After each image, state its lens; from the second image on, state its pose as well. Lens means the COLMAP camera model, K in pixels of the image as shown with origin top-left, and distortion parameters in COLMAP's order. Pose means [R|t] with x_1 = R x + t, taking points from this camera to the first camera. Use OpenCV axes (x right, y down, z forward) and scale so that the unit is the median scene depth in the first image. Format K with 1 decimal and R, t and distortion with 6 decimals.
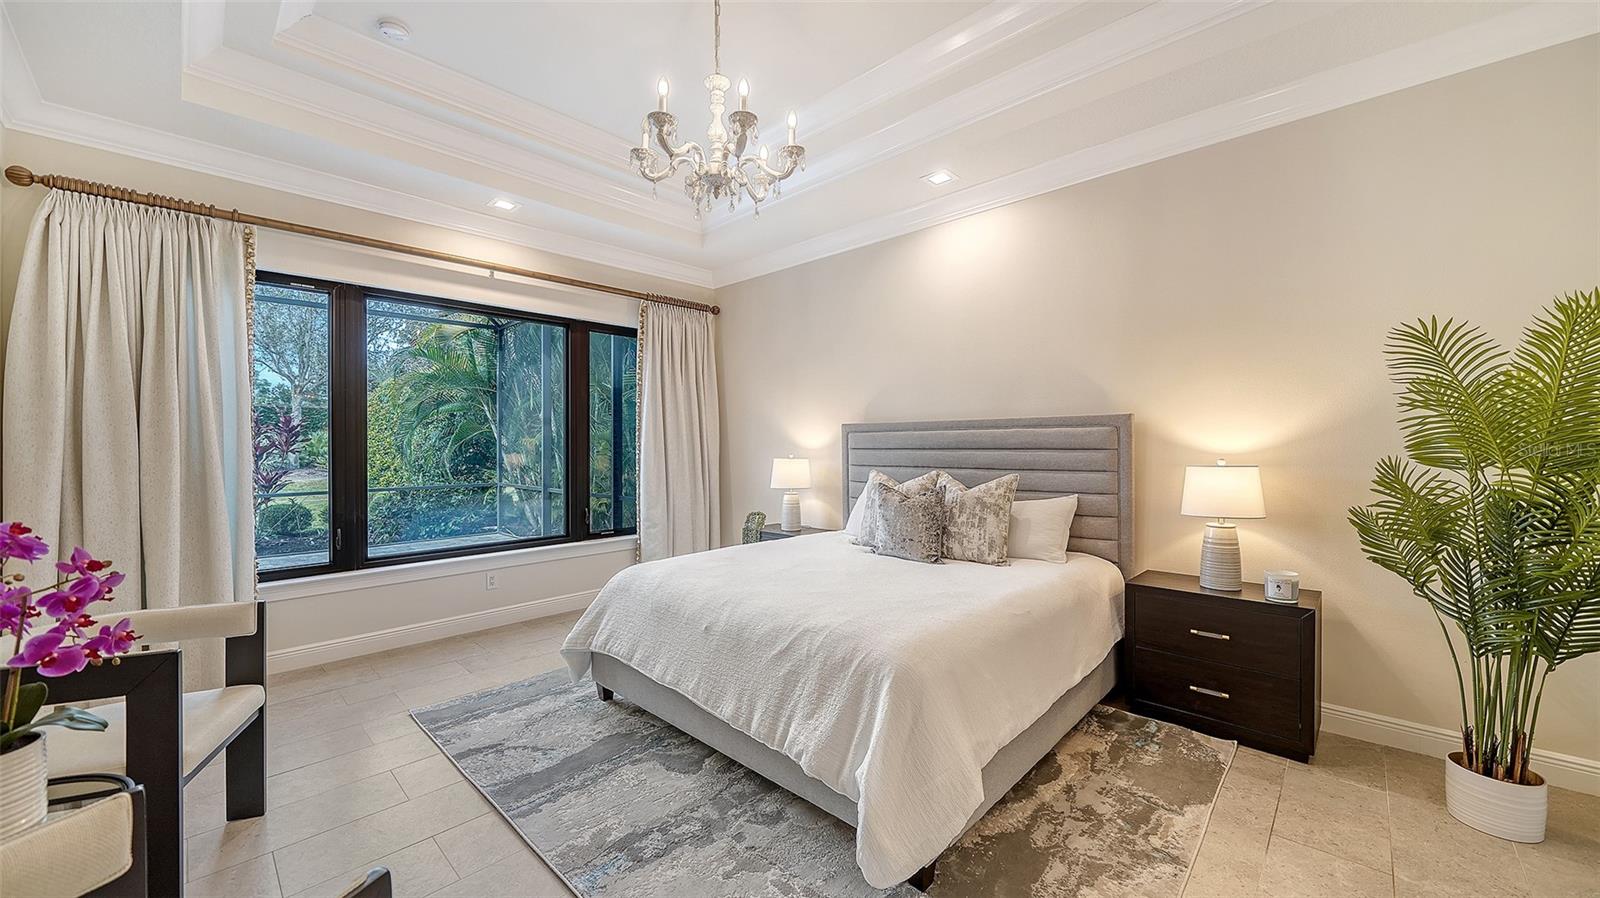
lens RADIAL K [[591.0, 0, 796.8], [0, 591.0, 441.4], [0, 0, 1]] dist [-0.006478, -0.001481]
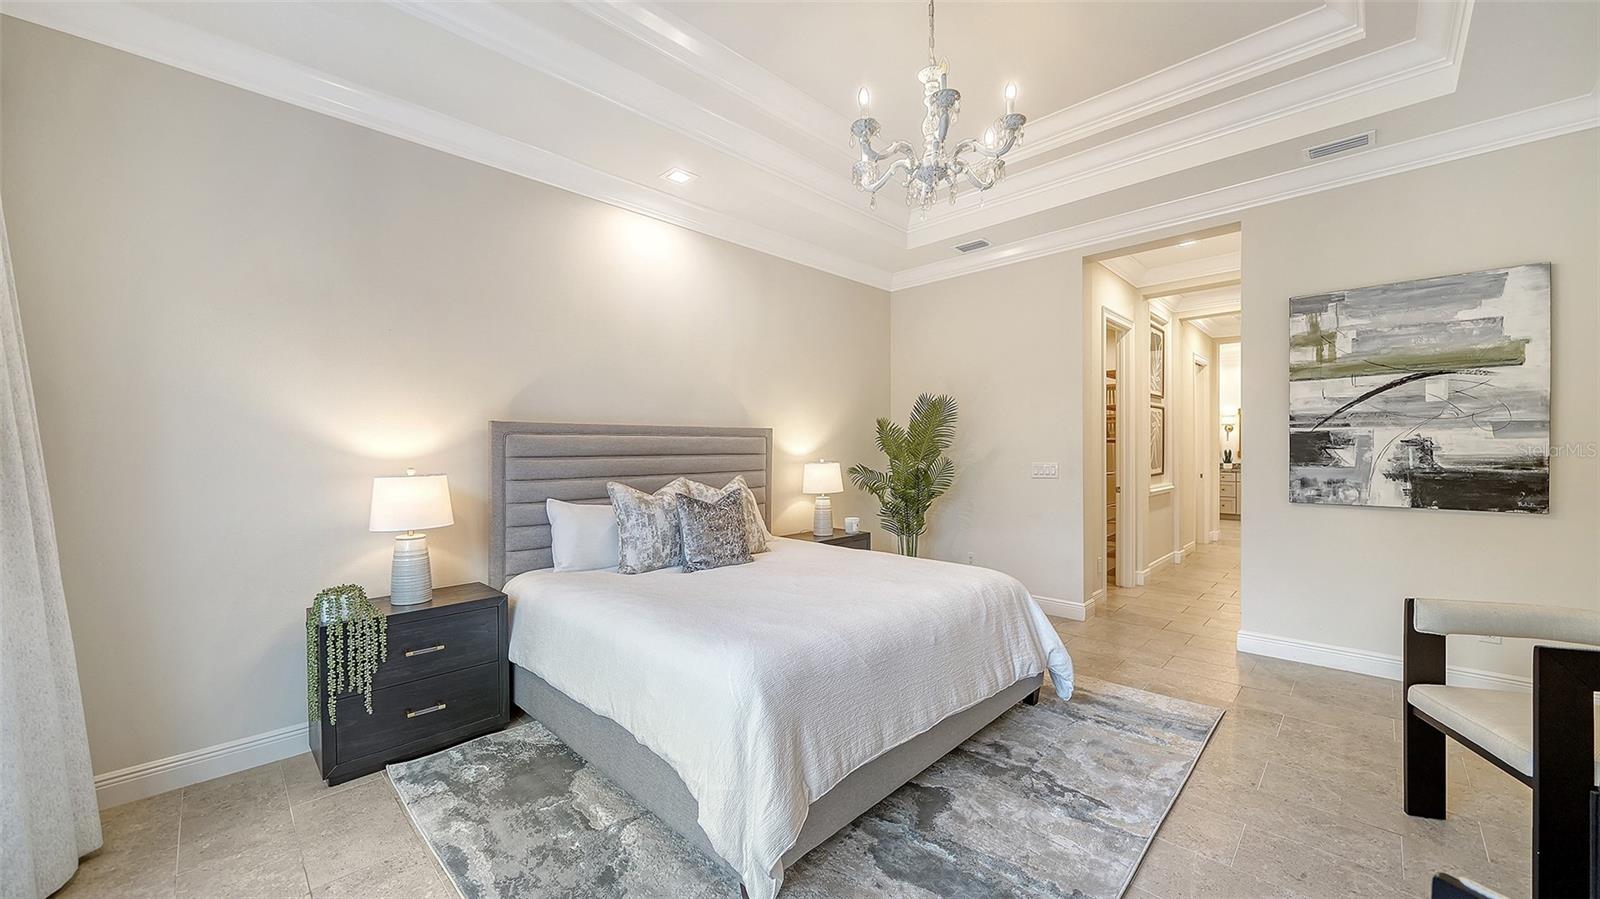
lens RADIAL K [[591.0, 0, 795.1], [0, 591.0, 452.7], [0, 0, 1]] dist [-0.006478, -0.001481]
pose [[0.018359, -0.000665, 0.999831, -0.682179], [0.003537, 0.999994, 0.000600, 0.009217], [-0.999825, 0.003526, 0.018361, 0.743417]]
